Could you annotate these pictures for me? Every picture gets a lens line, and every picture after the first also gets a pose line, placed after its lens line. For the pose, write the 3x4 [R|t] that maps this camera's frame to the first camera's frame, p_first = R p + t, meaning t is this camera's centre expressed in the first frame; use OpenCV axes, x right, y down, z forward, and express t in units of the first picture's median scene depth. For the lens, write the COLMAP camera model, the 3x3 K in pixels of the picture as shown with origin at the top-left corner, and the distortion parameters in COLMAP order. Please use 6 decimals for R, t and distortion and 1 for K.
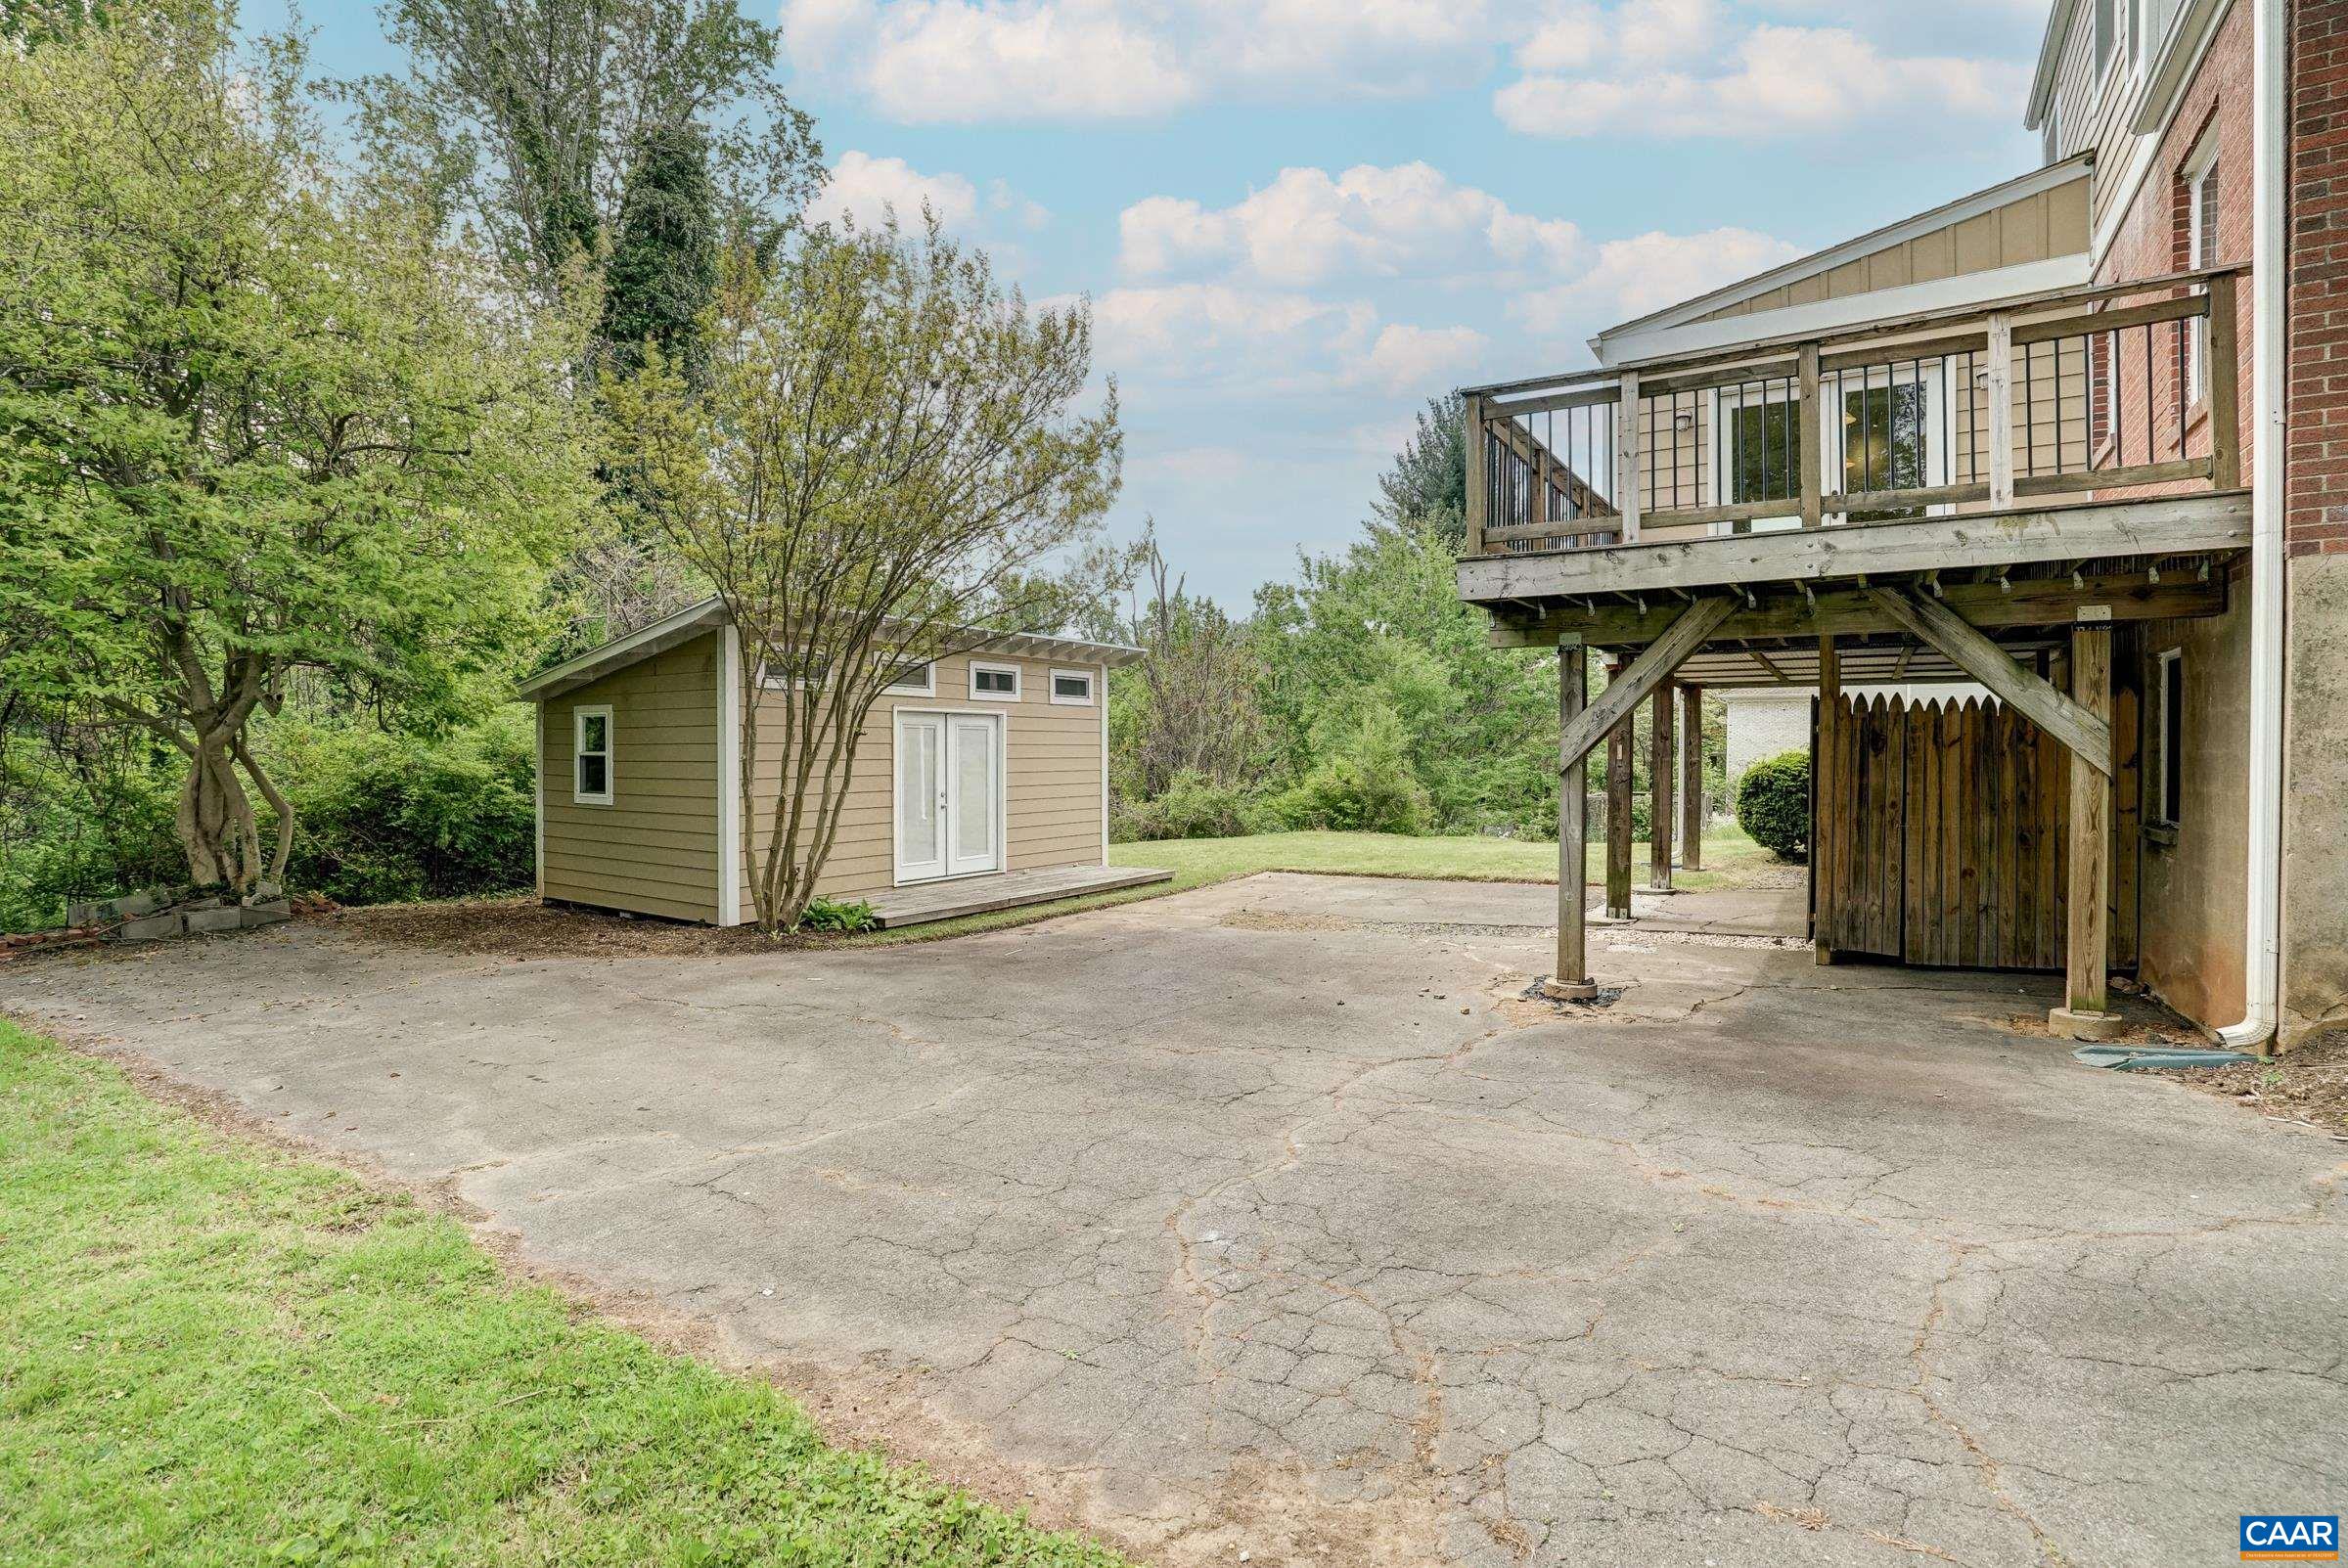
lens RADIAL K [[1109.7, 0, 1174.0], [0, 1109.7, 784.0], [0, 0, 1]] dist [-0.059715, 0.000716]
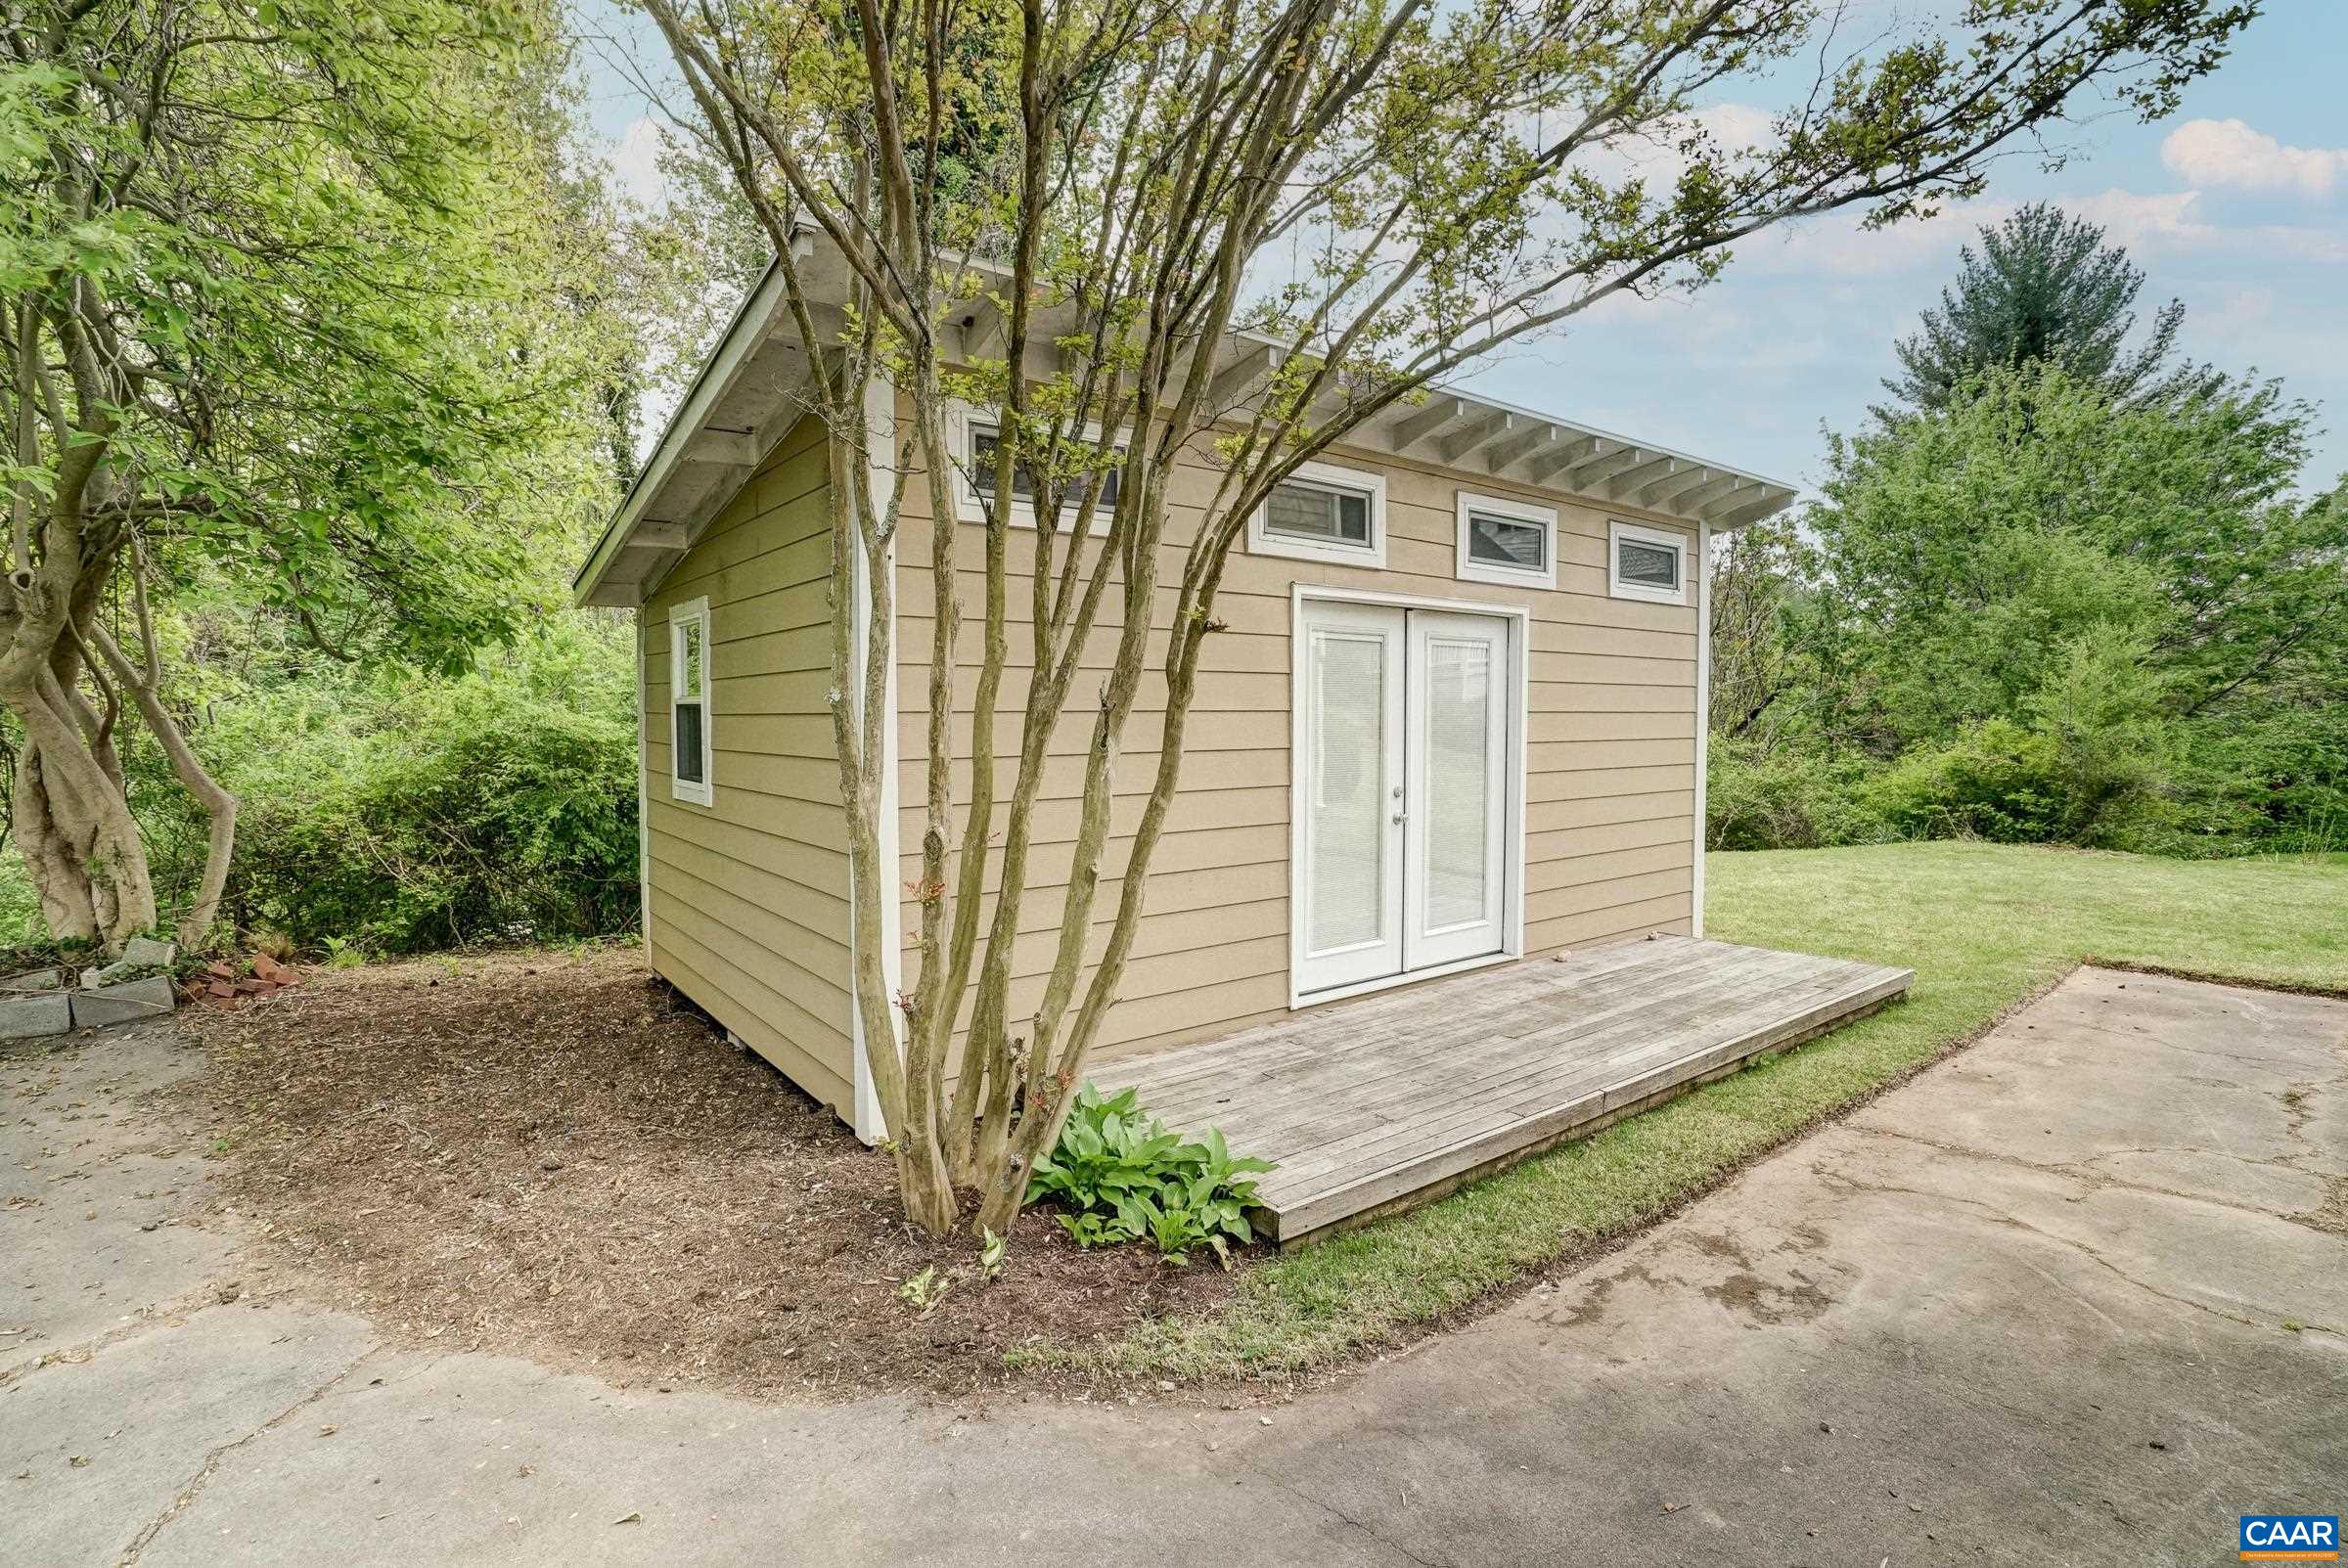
lens RADIAL K [[1109.7, 0, 1174.0], [0, 1109.7, 784.0], [0, 0, 1]] dist [-0.059715, 0.000716]
pose [[0.947549, 0.018647, -0.319066, -0.147611], [-0.007692, 0.999338, 0.035559, -0.008648], [0.319518, -0.031240, 0.947065, 0.535617]]
